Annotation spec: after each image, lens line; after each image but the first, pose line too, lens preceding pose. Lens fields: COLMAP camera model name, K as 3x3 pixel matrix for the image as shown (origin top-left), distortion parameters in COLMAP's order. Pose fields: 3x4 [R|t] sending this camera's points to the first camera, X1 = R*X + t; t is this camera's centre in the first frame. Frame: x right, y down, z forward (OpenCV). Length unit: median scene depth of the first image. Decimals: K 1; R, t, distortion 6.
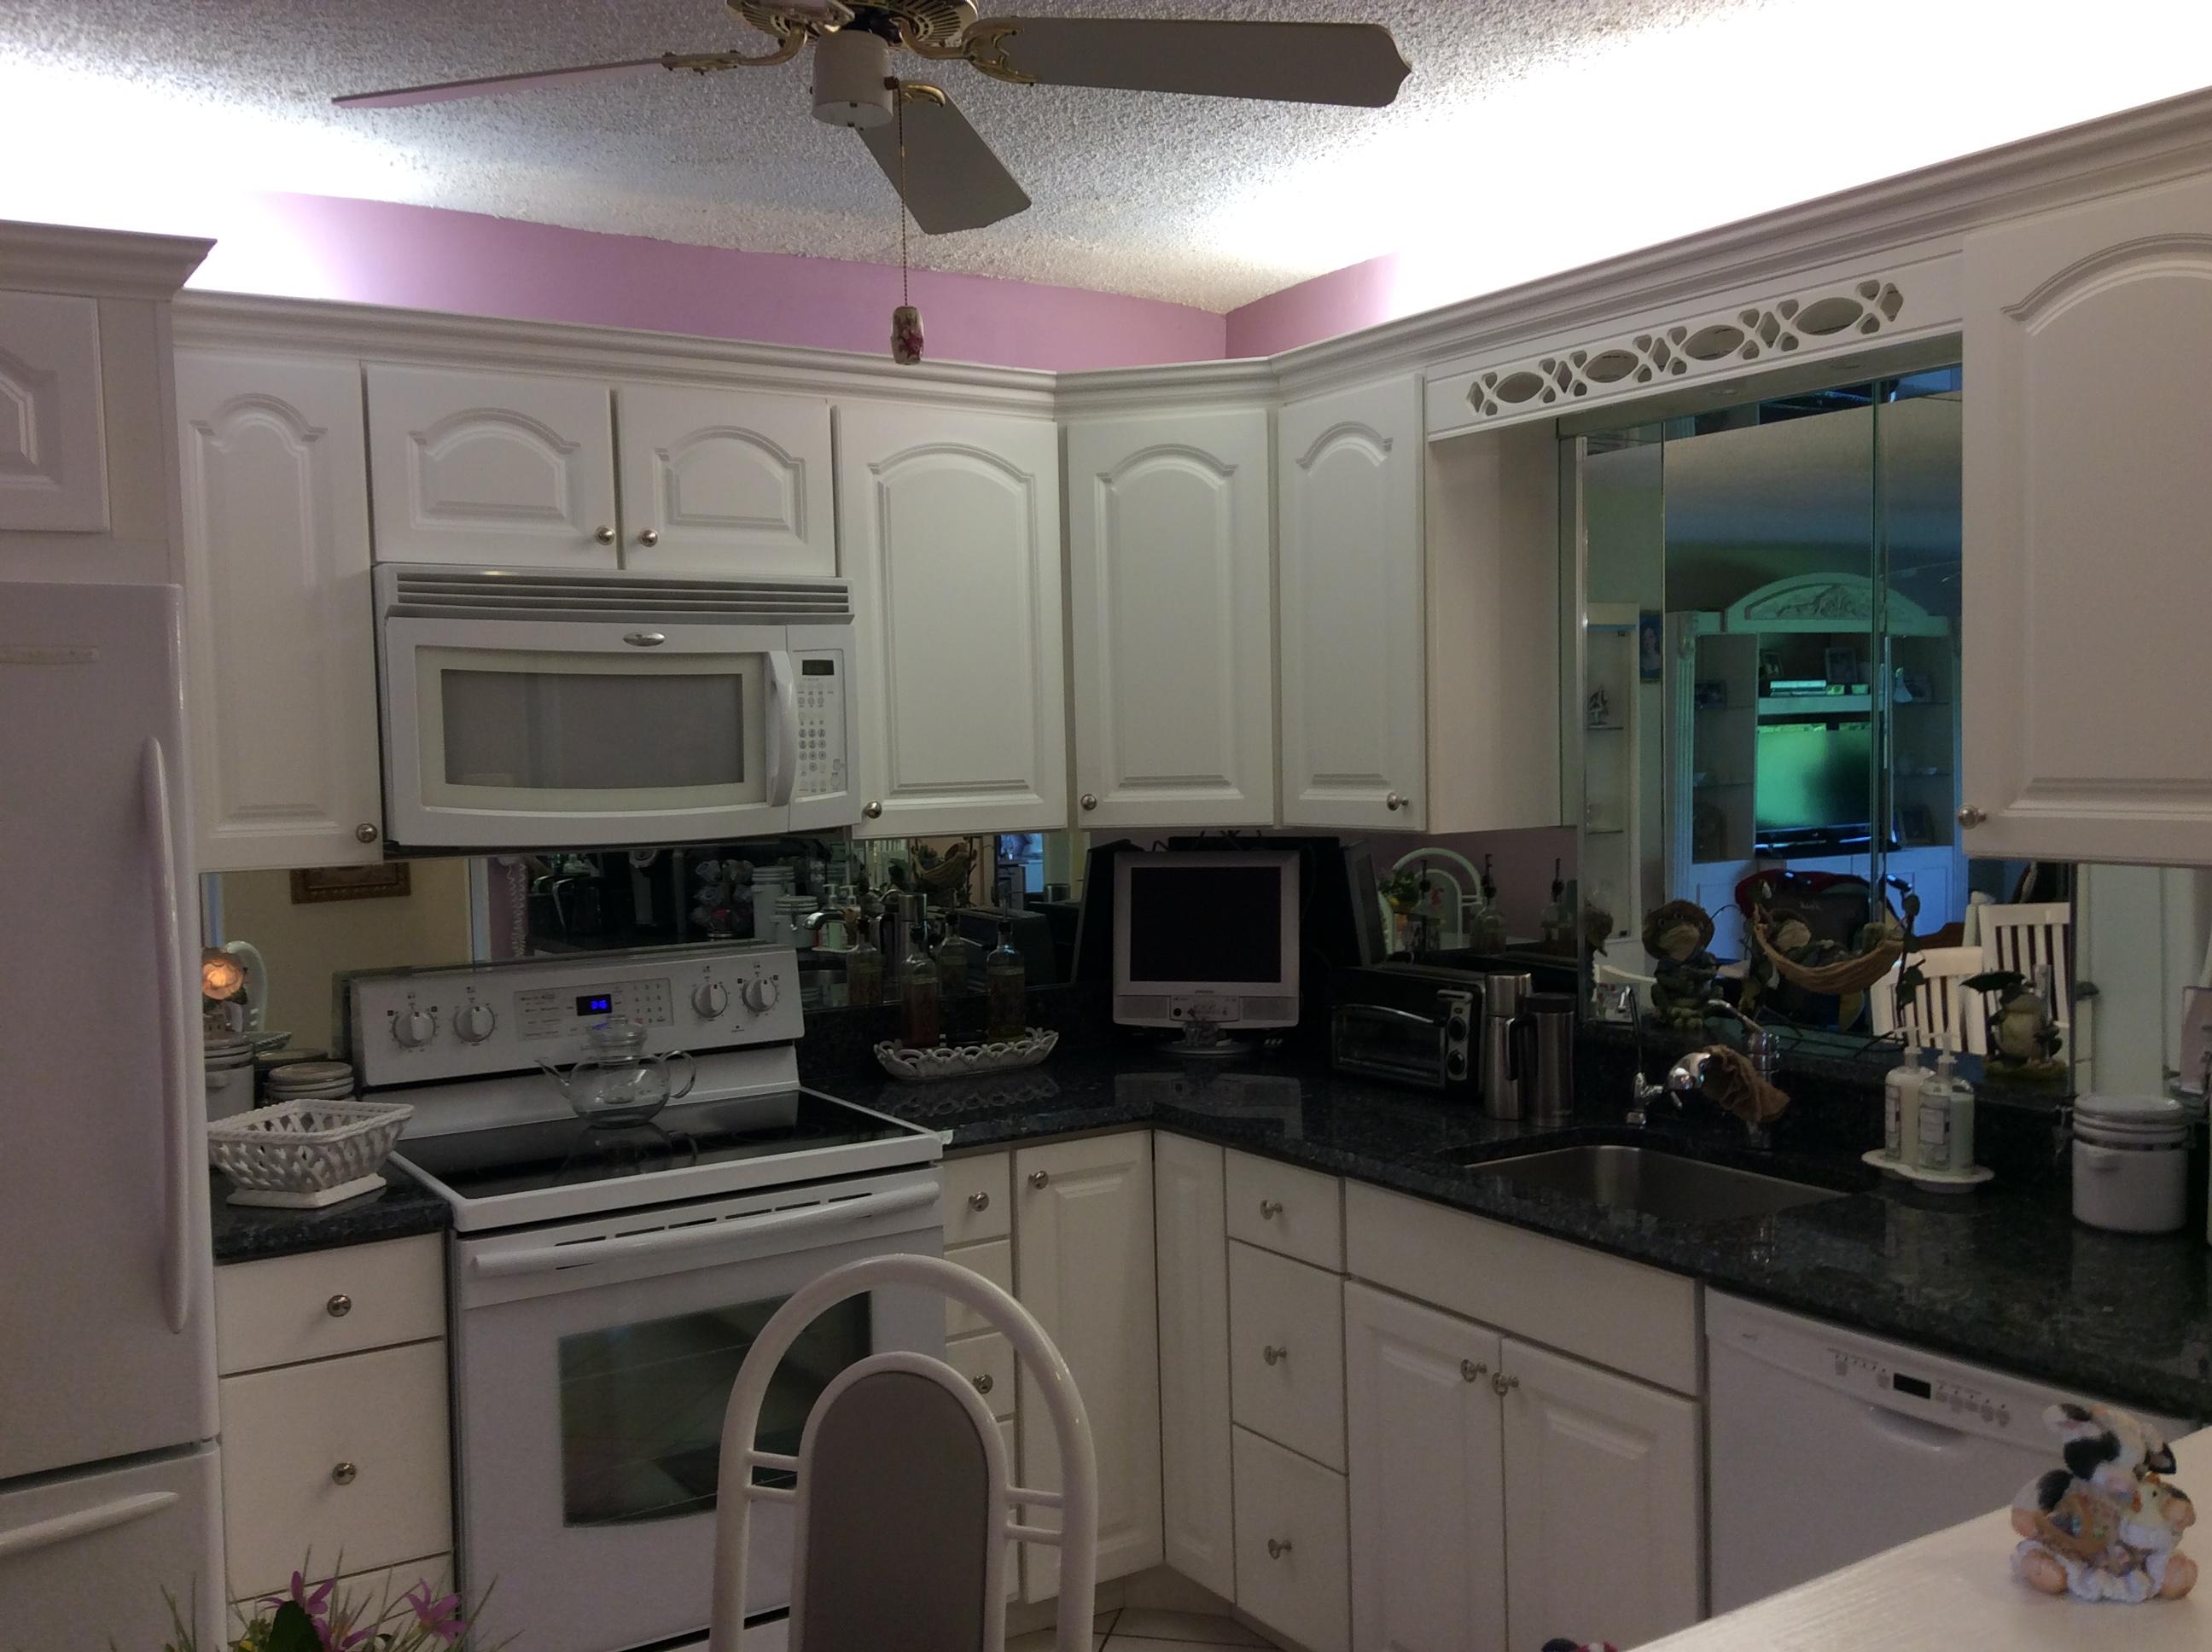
lens RADIAL K [[2014.0, 0, 1106.0], [0, 2014.0, 826.0], [0, 0, 1]] dist [0.190559, -0.348753]
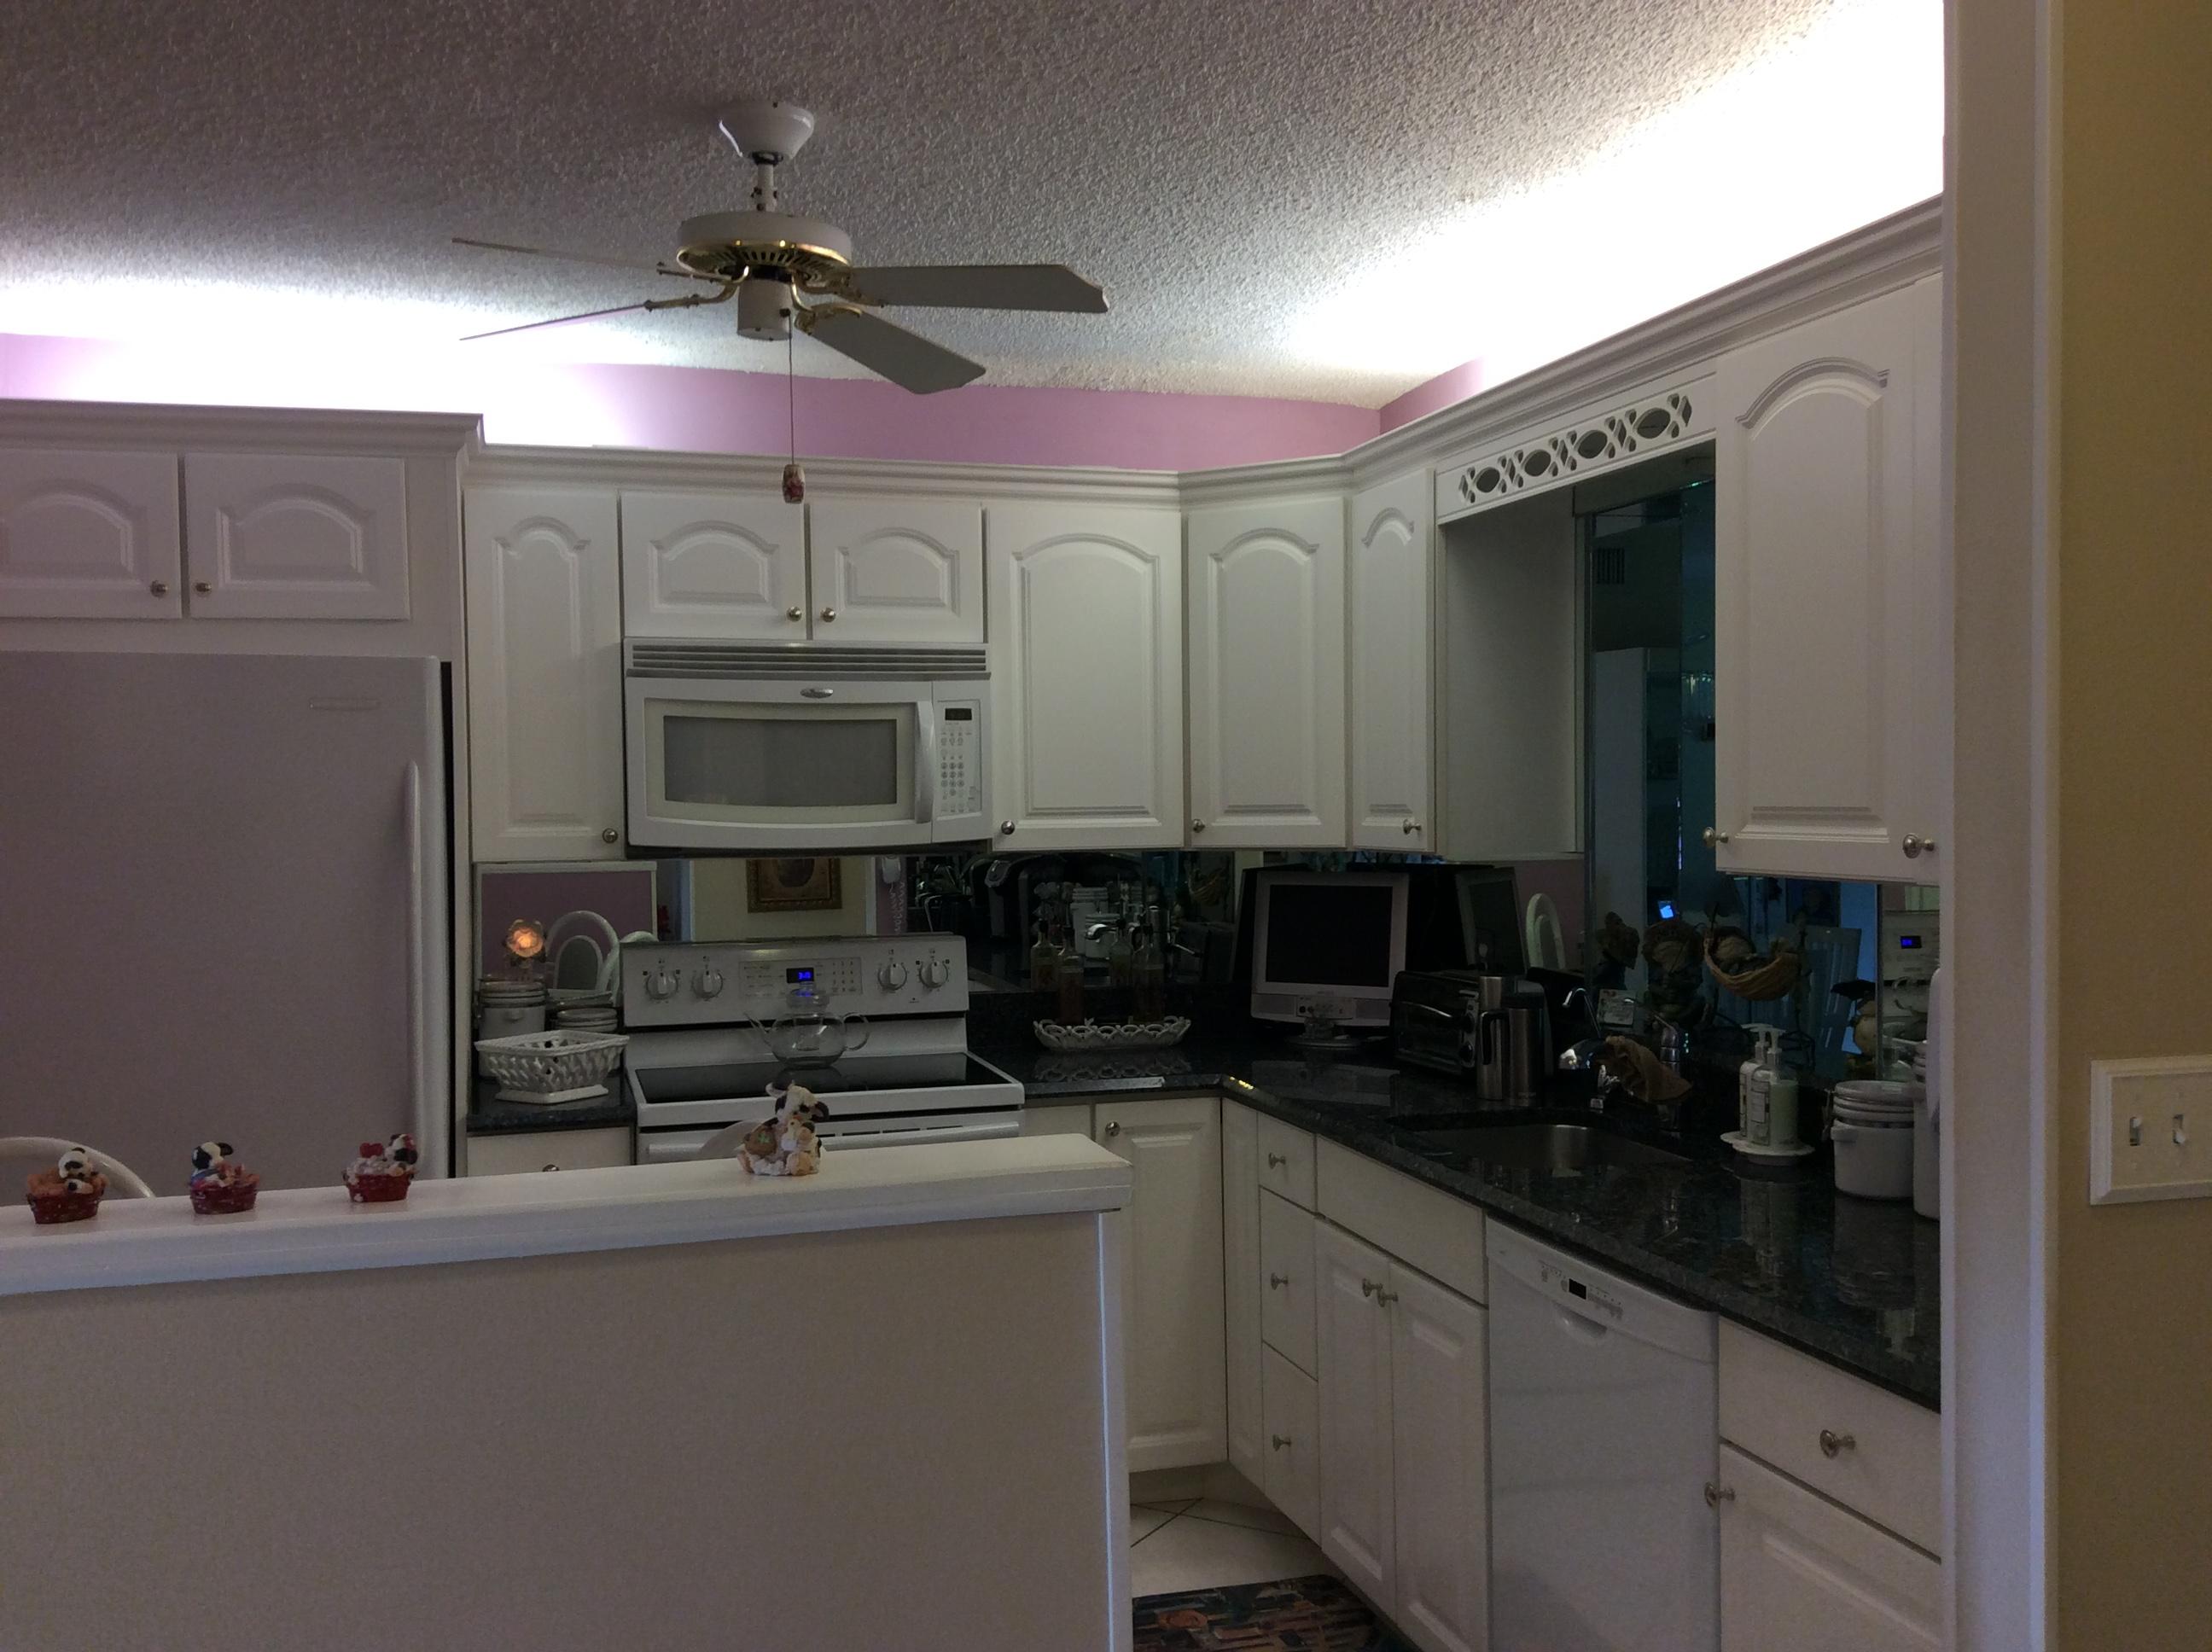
lens RADIAL K [[2013.0, 0, 1106.0], [0, 2013.0, 826.0], [0, 0, 1]] dist [0.262699, -0.520530]
pose [[0.958715, 0.016324, -0.283899, 0.311968], [-0.023042, 0.999527, -0.020343, 0.015567], [0.283433, 0.026045, 0.958638, -0.188208]]
